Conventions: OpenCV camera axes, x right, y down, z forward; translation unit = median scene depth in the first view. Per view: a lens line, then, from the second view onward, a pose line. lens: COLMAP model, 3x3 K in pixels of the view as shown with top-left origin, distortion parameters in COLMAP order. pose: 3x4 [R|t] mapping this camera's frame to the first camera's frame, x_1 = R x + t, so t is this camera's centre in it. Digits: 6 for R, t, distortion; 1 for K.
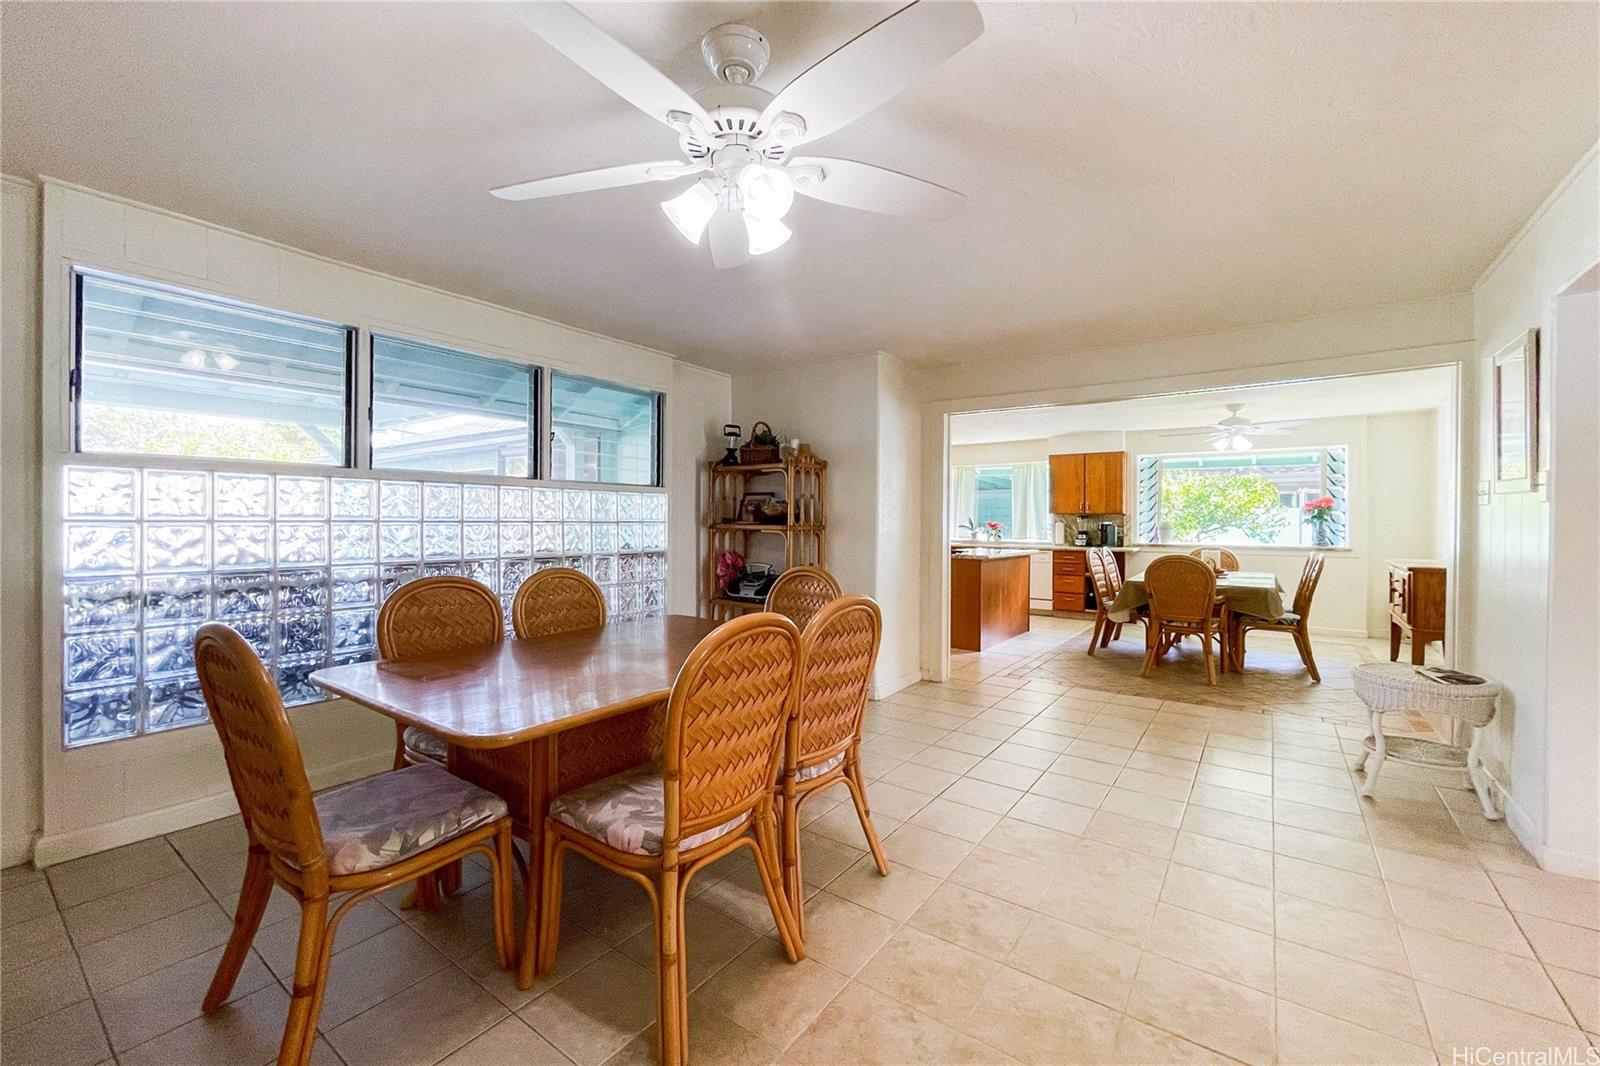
lens RADIAL K [[650.7, 0, 803.7], [0, 650.7, 522.3], [0, 0, 1]] dist [0.002985, 0.000173]
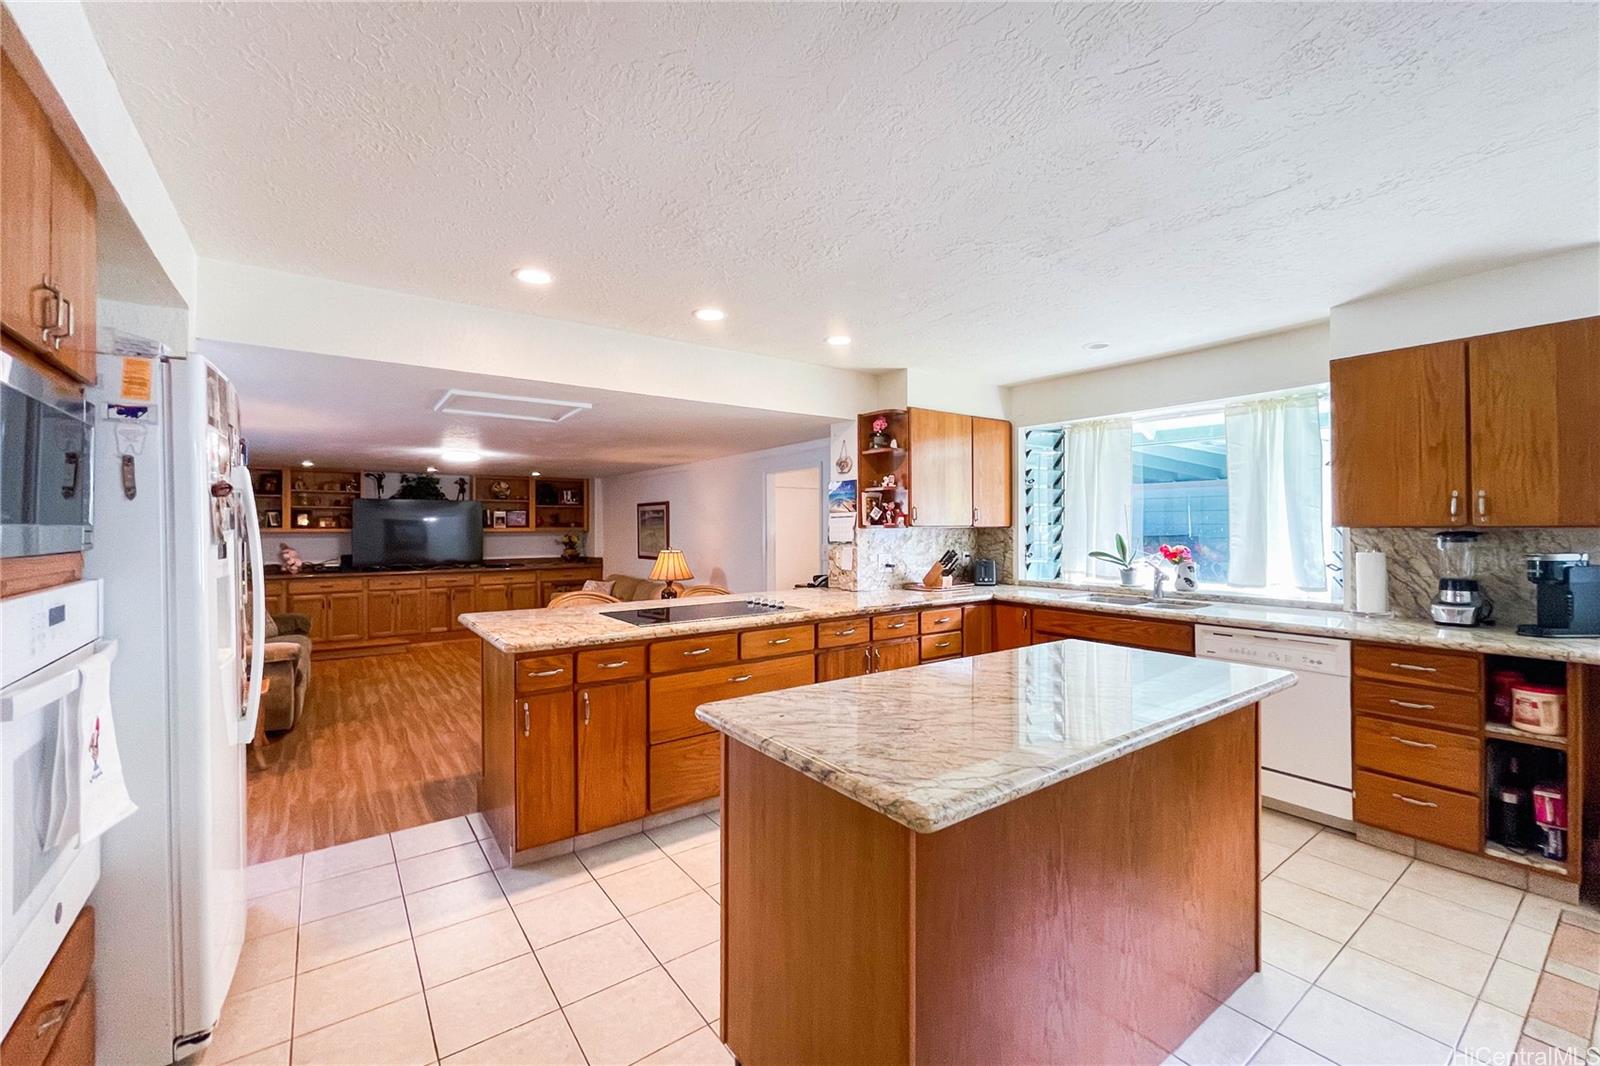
lens RADIAL K [[650.7, 0, 790.5], [0, 650.7, 532.2], [0, 0, 1]] dist [0.002985, 0.000173]
pose [[0.949412, -0.004227, -0.314004, 0.210090], [0.002229, 0.999975, -0.006721, -0.008511], [0.314025, 0.005681, 0.949398, 0.575562]]
